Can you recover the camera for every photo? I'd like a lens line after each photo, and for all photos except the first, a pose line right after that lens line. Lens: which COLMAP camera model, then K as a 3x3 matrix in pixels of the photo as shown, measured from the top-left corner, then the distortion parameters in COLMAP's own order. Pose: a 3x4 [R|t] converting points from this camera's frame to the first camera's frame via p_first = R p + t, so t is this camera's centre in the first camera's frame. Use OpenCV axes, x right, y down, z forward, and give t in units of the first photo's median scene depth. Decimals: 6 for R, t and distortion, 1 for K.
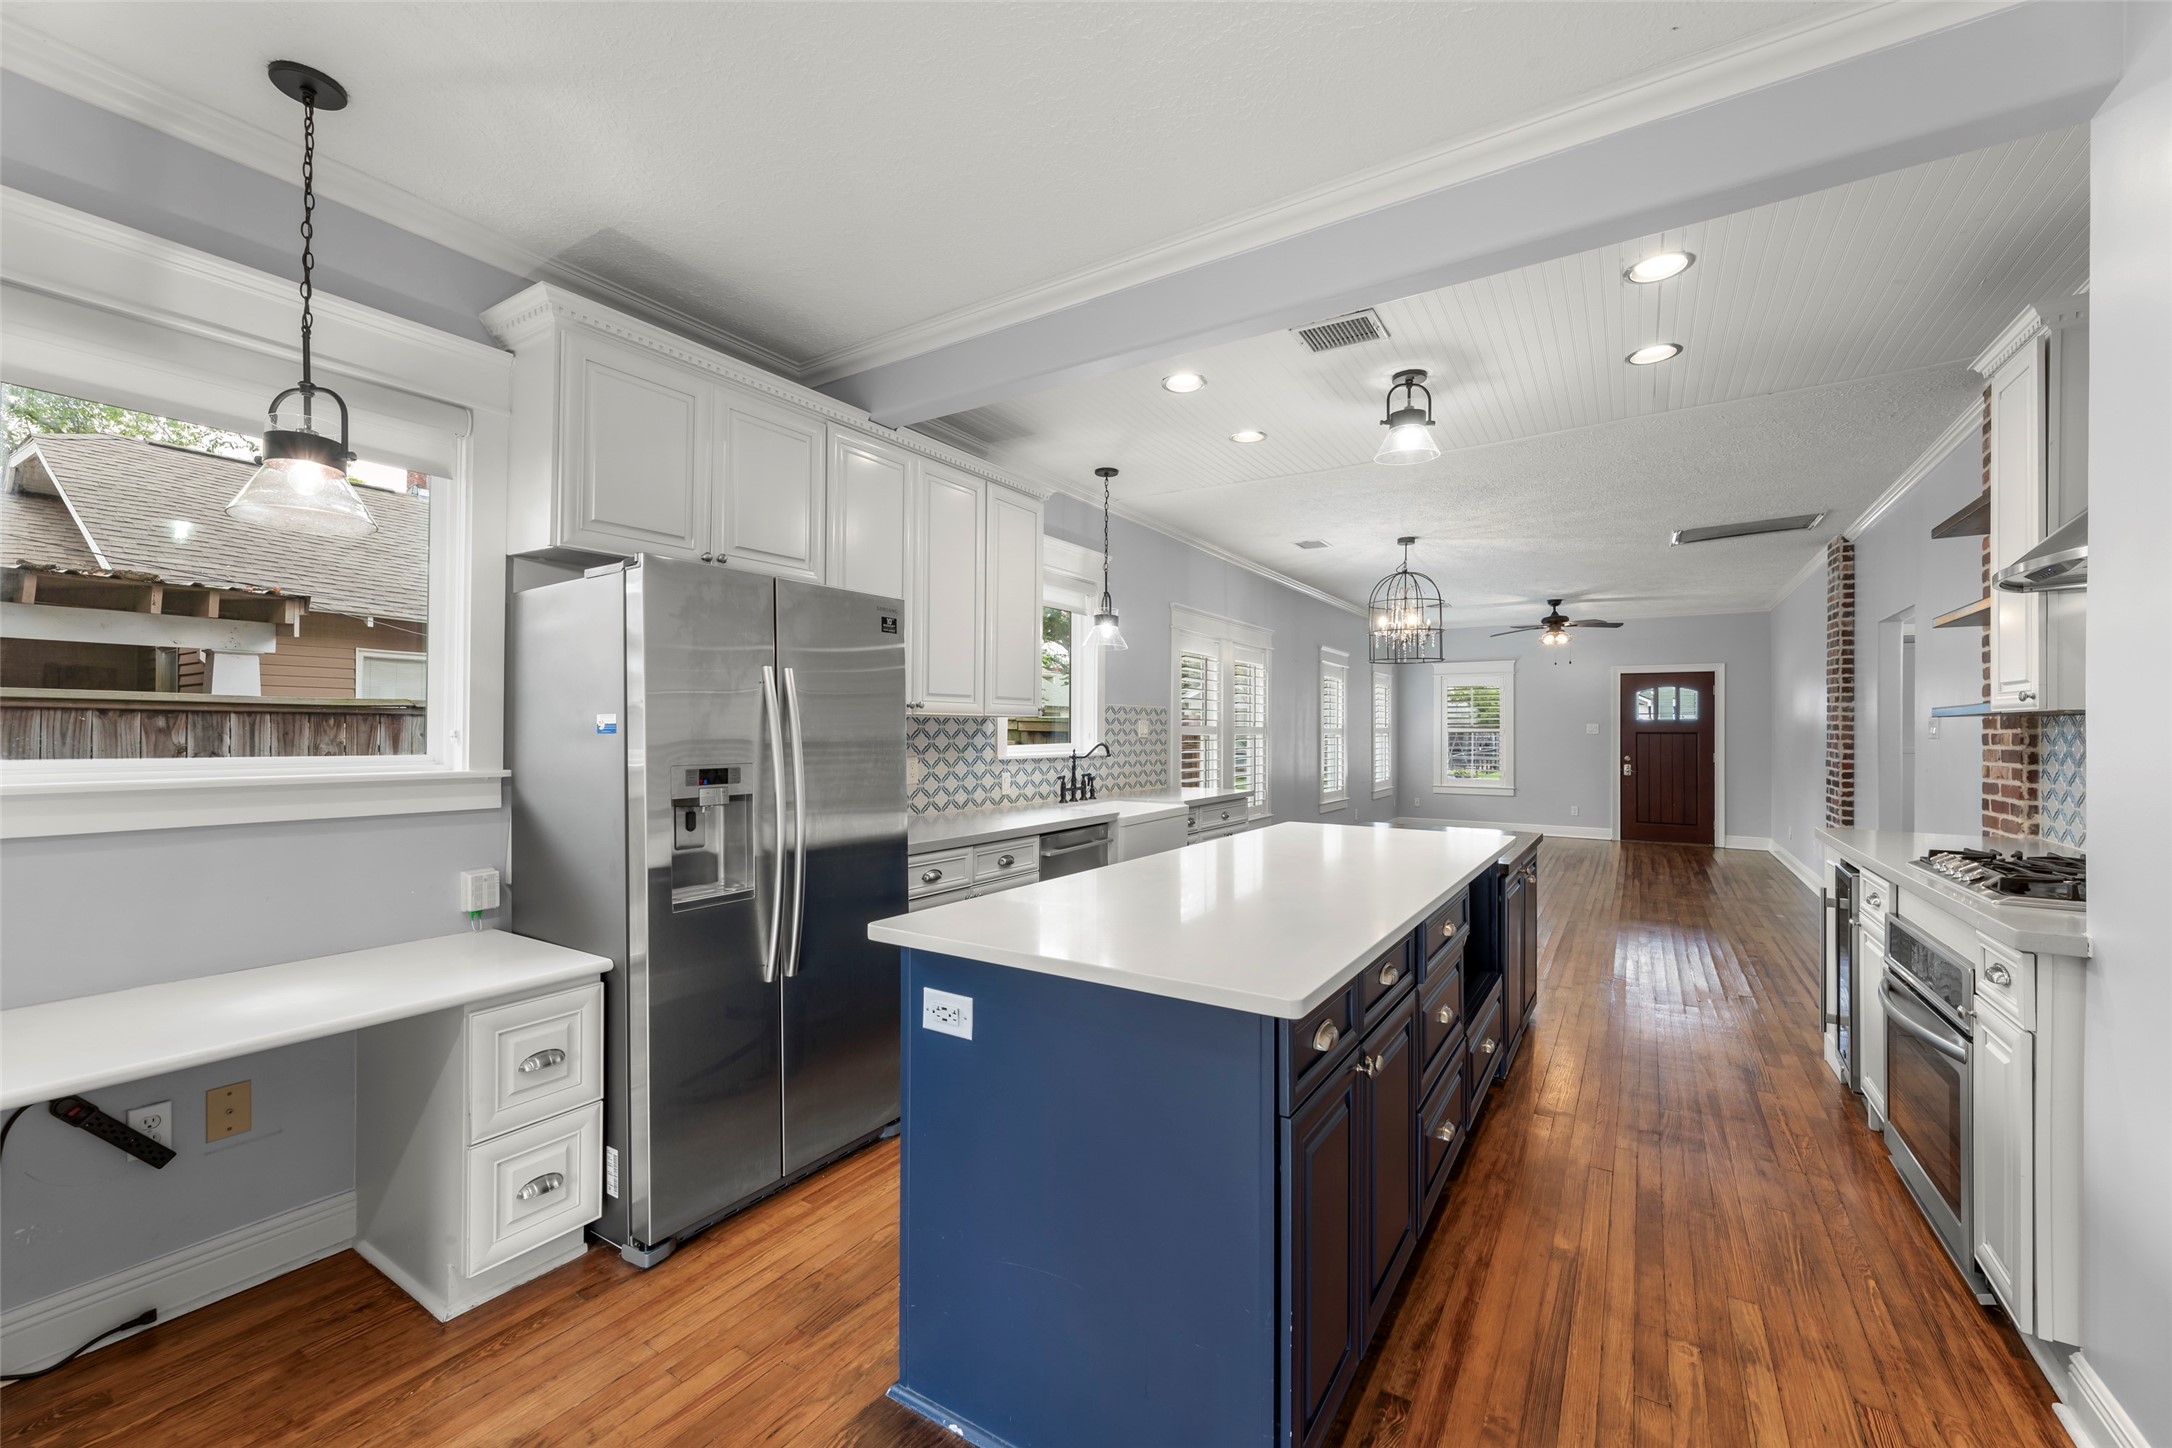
lens RADIAL K [[871.2, 0, 1080.1], [0, 871.2, 724.0], [0, 0, 1]] dist [0.000522, 0.000027]
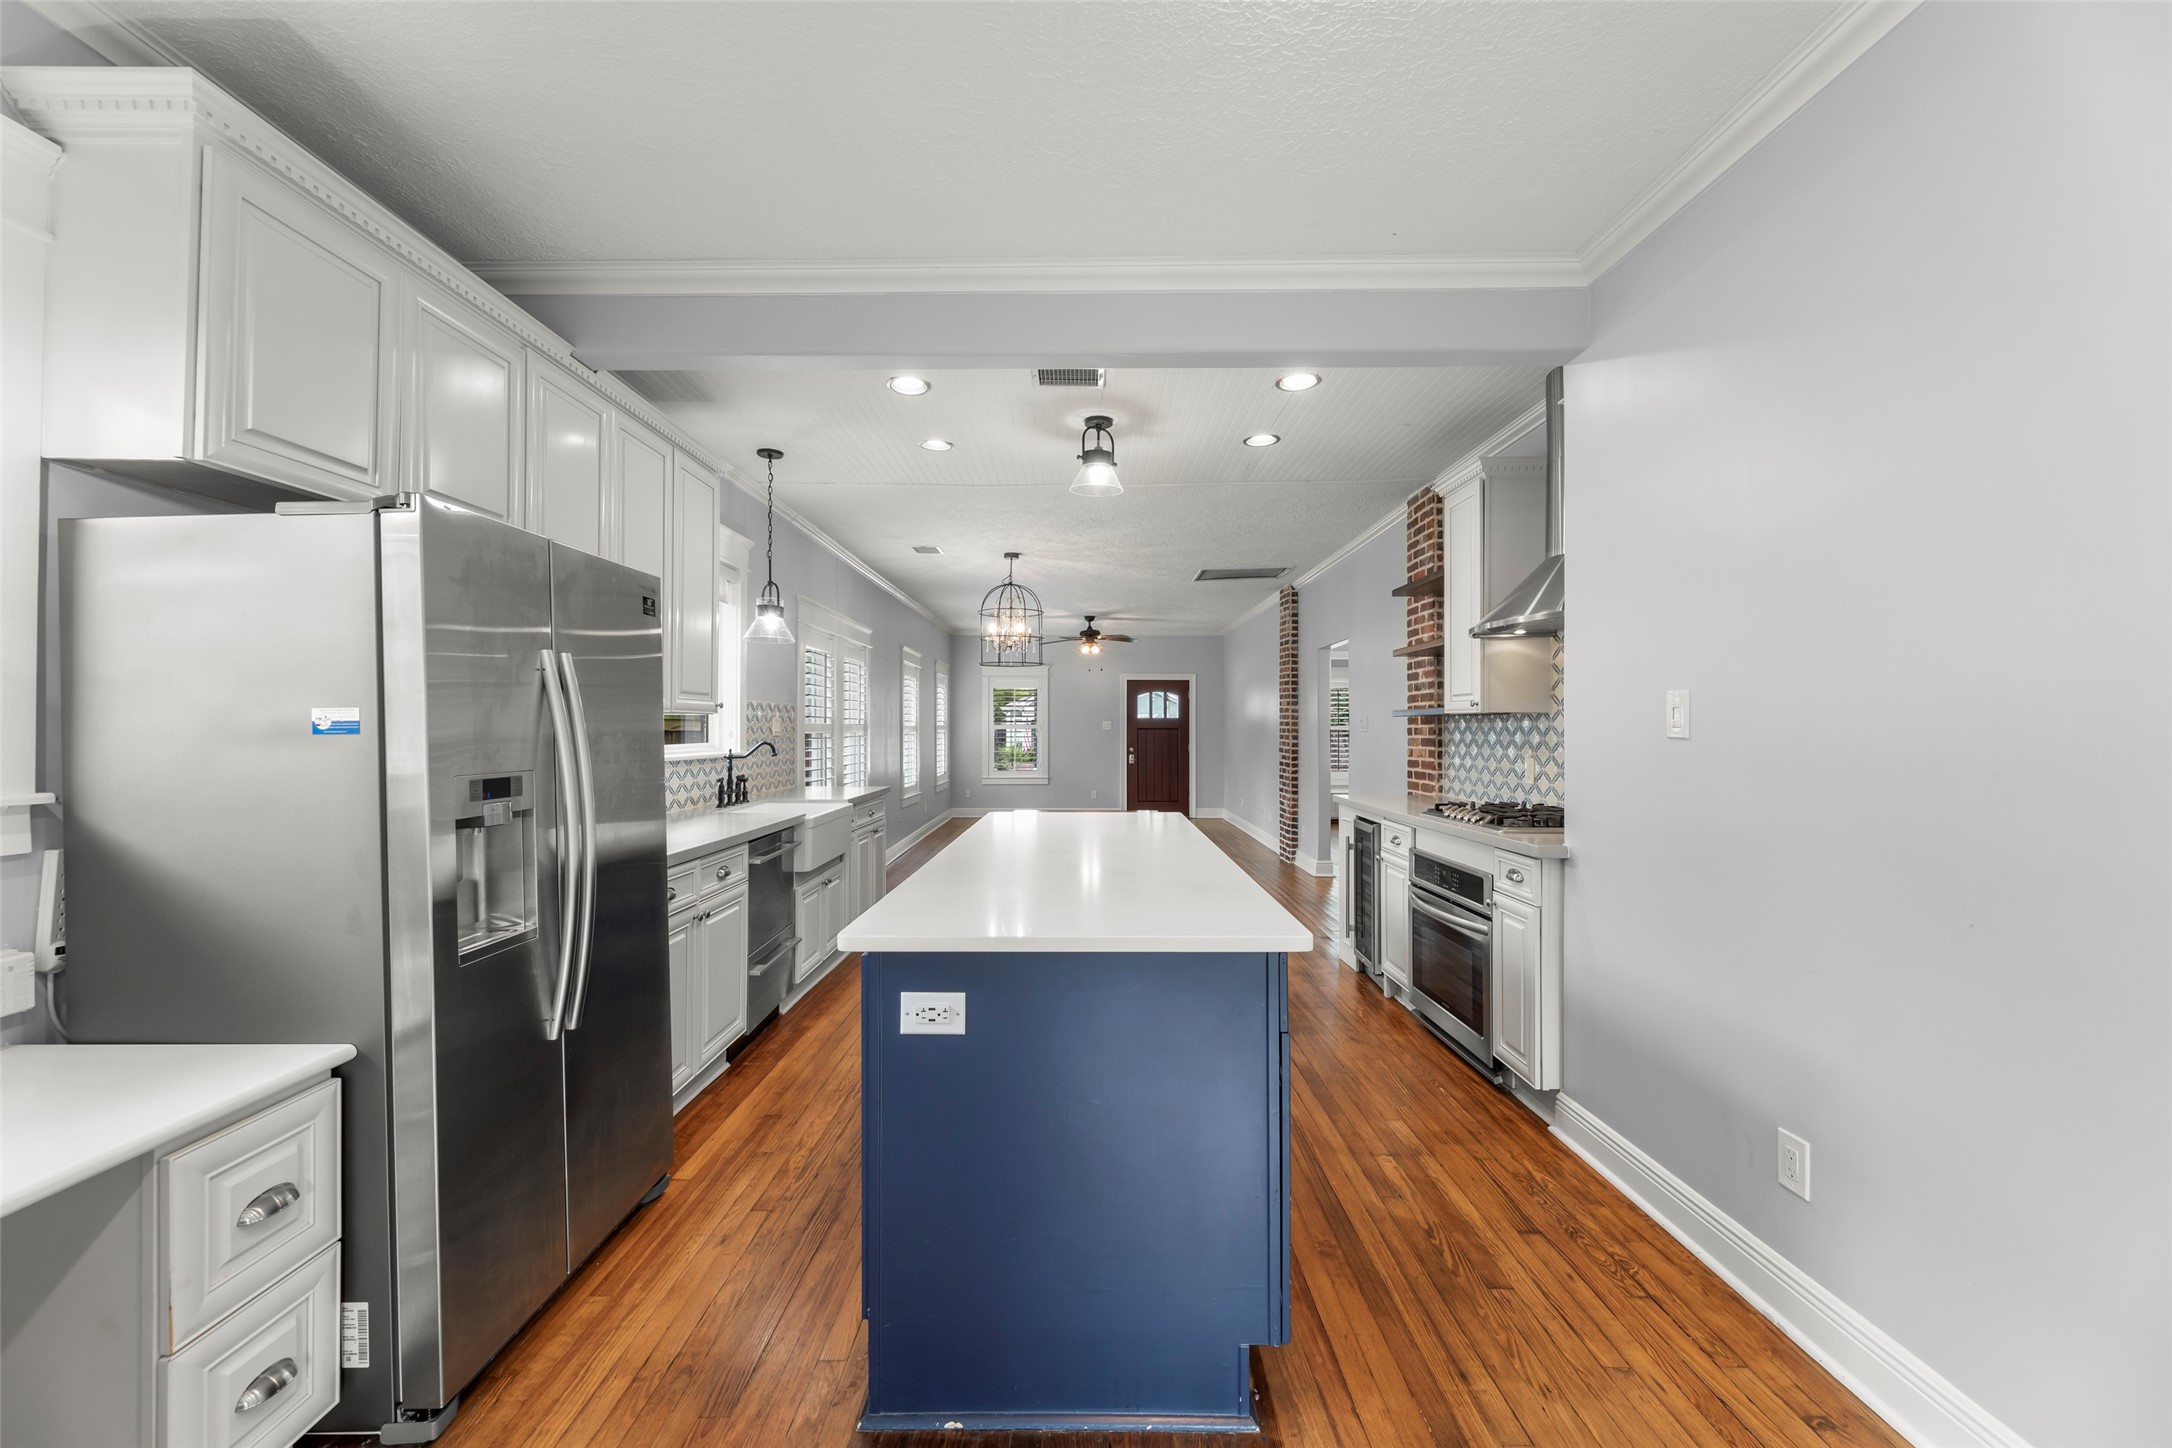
lens RADIAL K [[869.5, 0, 1079.5], [0, 869.5, 722.4], [0, 0, 1]] dist [0.000501, -0.000045]
pose [[0.842818, -0.000635, 0.538198, -0.266256], [0.000072, 0.999999, 0.001066, 0.000165], [-0.538199, -0.000860, 0.842818, 0.038449]]
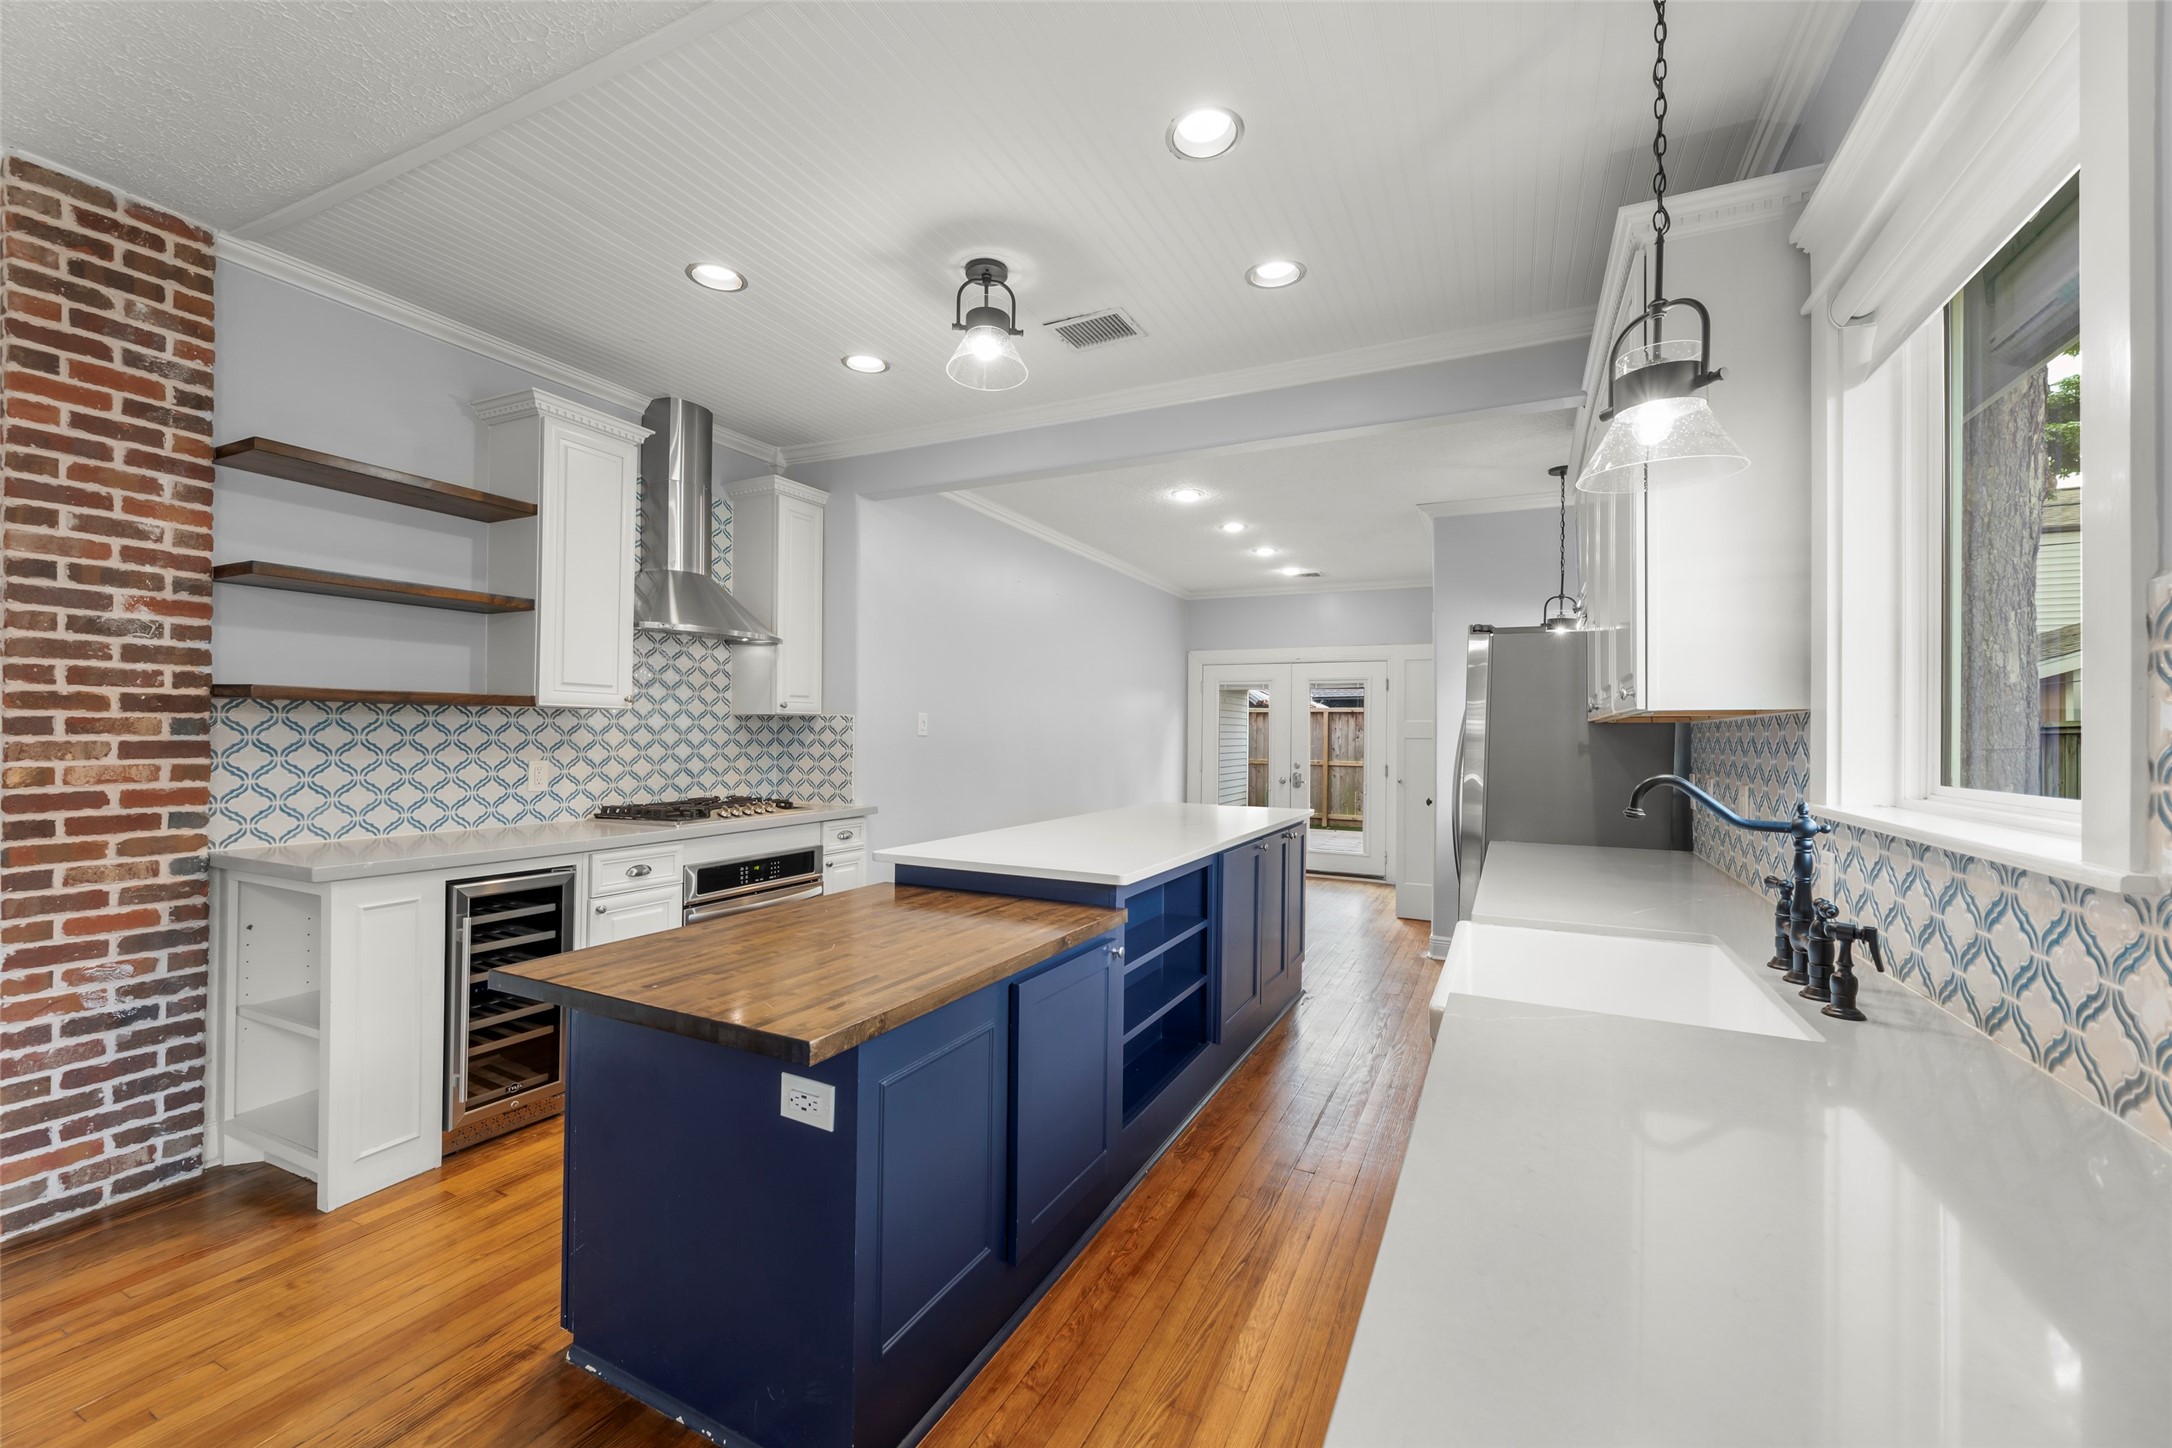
lens RADIAL K [[871.2, 0, 1080.1], [0, 871.2, 724.0], [0, 0, 1]] dist [0.000522, 0.000027]
pose [[-0.993506, -0.017318, -0.112455, 0.375383], [-0.015289, 0.999705, -0.018882, 0.017535], [0.112749, -0.017040, -0.993477, 1.769300]]
